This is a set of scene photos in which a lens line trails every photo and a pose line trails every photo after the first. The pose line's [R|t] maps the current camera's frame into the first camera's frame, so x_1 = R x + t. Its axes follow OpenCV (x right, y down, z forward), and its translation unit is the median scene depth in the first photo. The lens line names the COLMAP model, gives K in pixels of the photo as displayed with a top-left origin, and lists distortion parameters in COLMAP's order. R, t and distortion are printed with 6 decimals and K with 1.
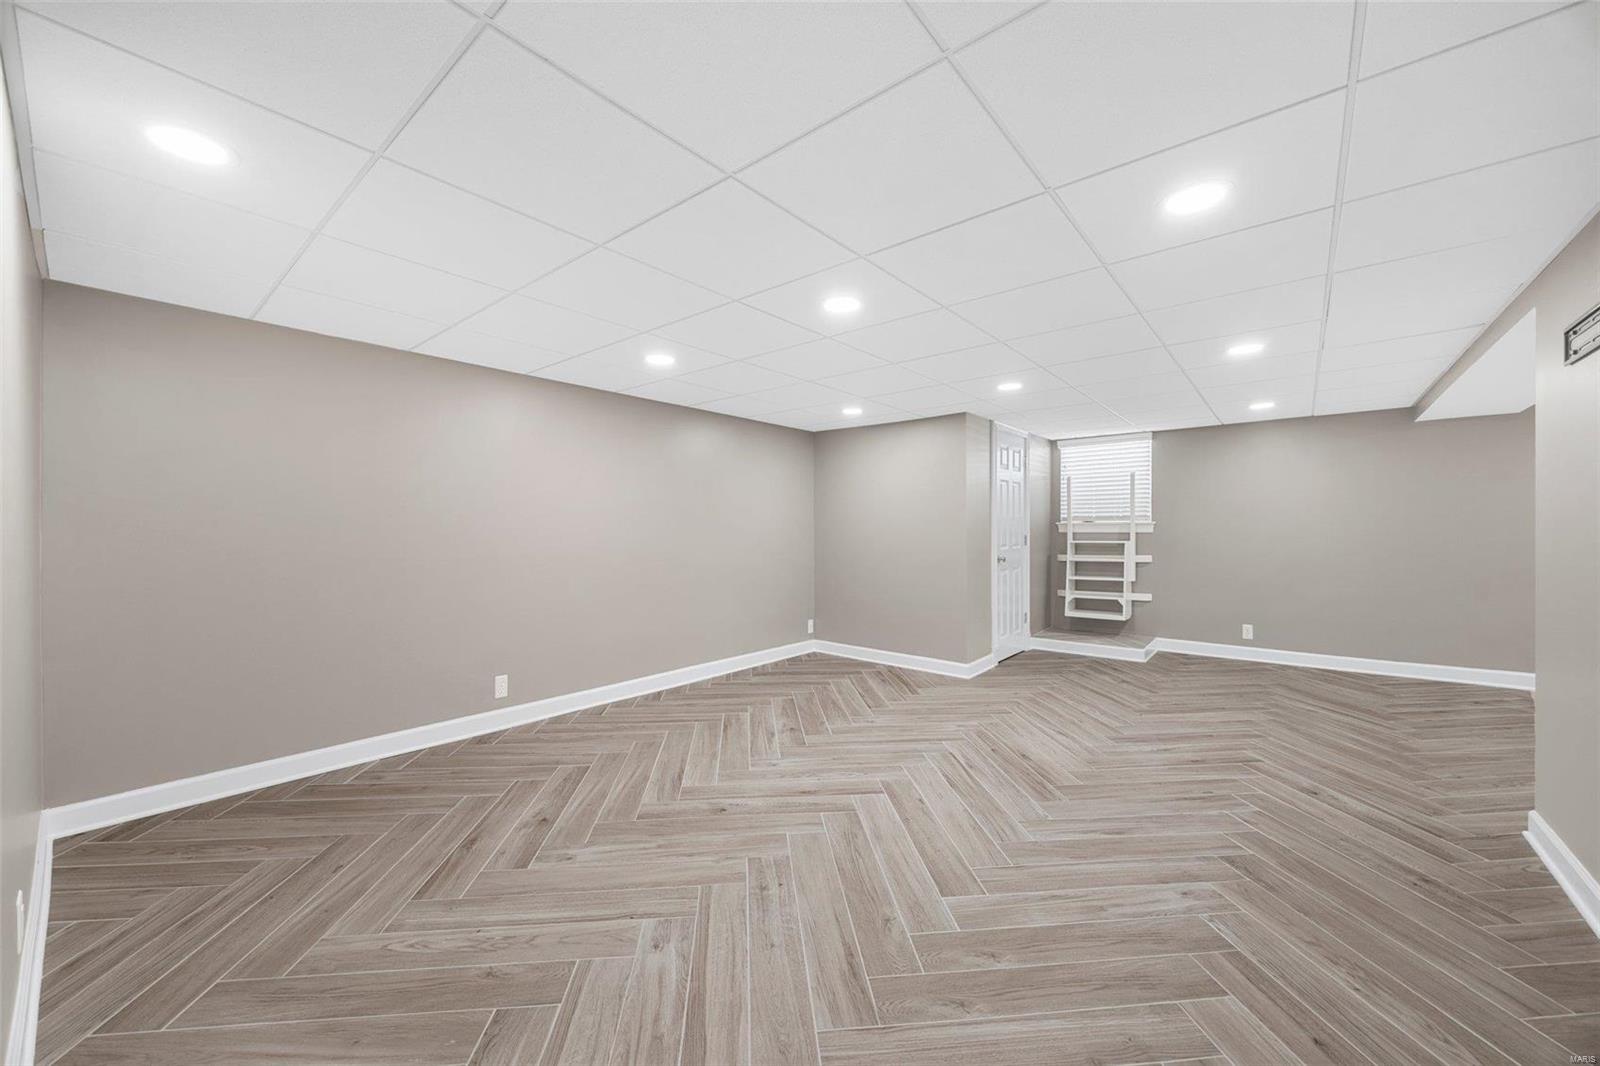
lens RADIAL K [[595.0, 0, 799.0], [0, 595.0, 532.2], [0, 0, 1]] dist [0.000549, -0.000020]
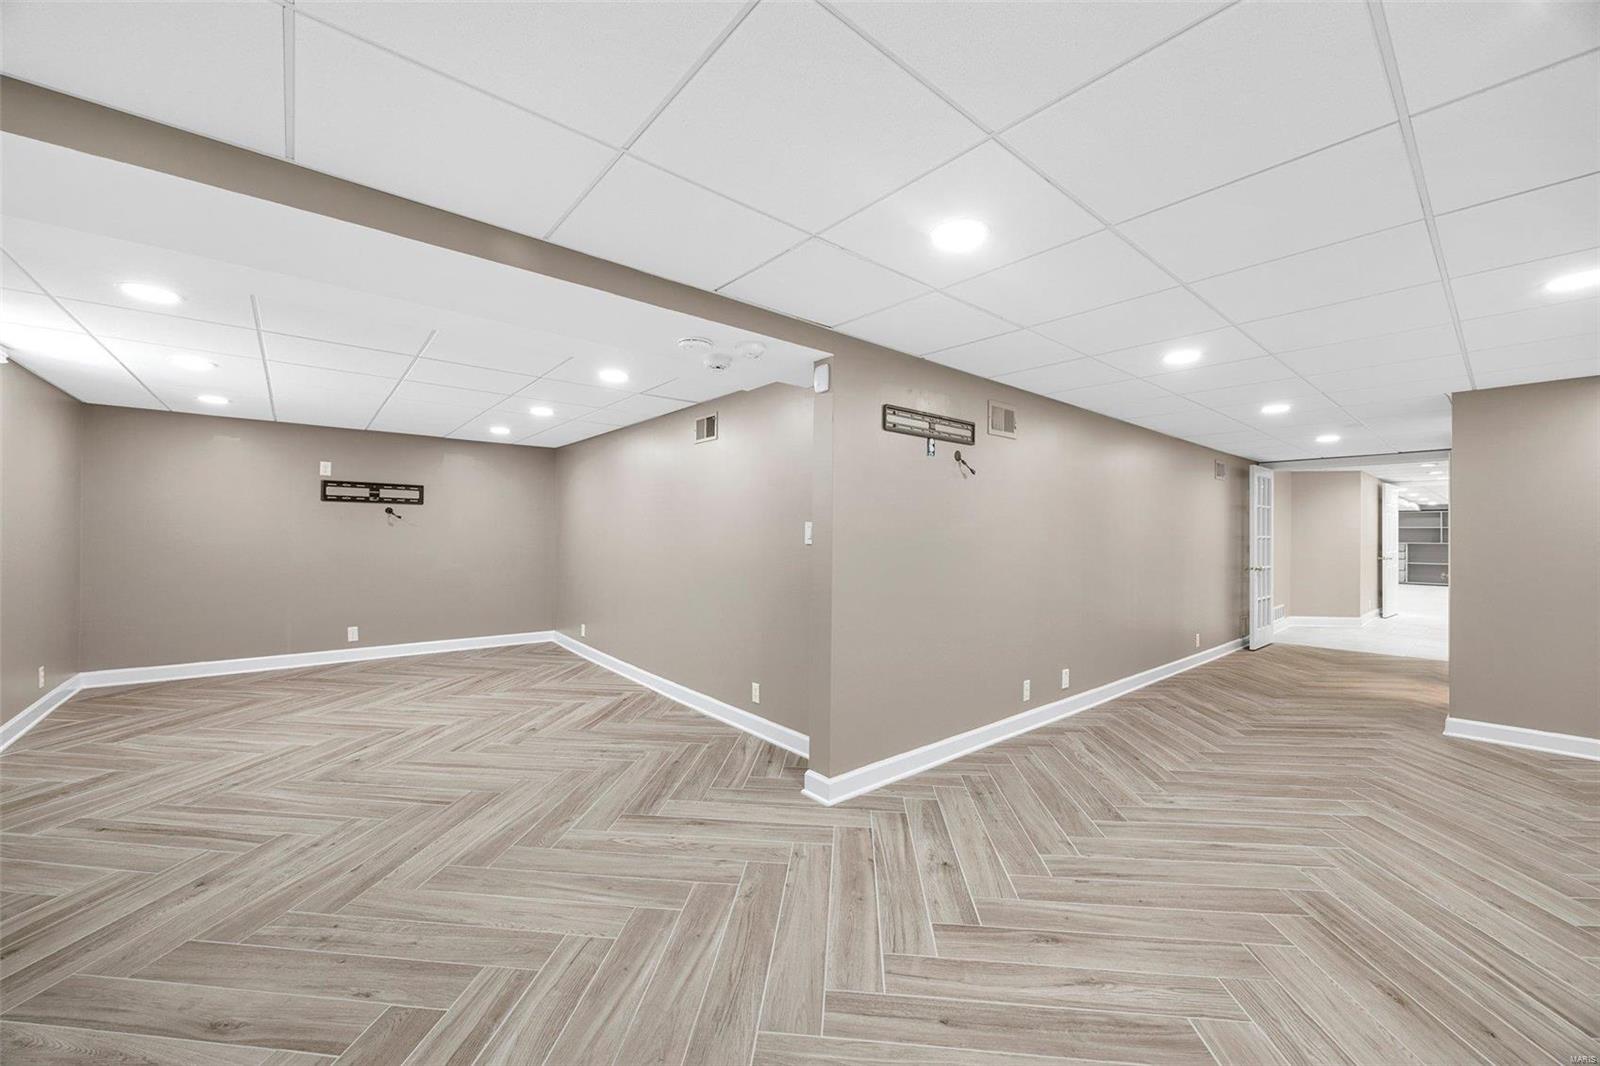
lens RADIAL K [[595.0, 0, 797.4], [0, 595.0, 537.7], [0, 0, 1]] dist [0.000549, -0.000020]
pose [[-0.983675, -0.005554, 0.179868, 0.942395], [-0.005027, 0.999982, 0.003385, -0.017304], [-0.179883, 0.002426, -0.983685, 1.889934]]
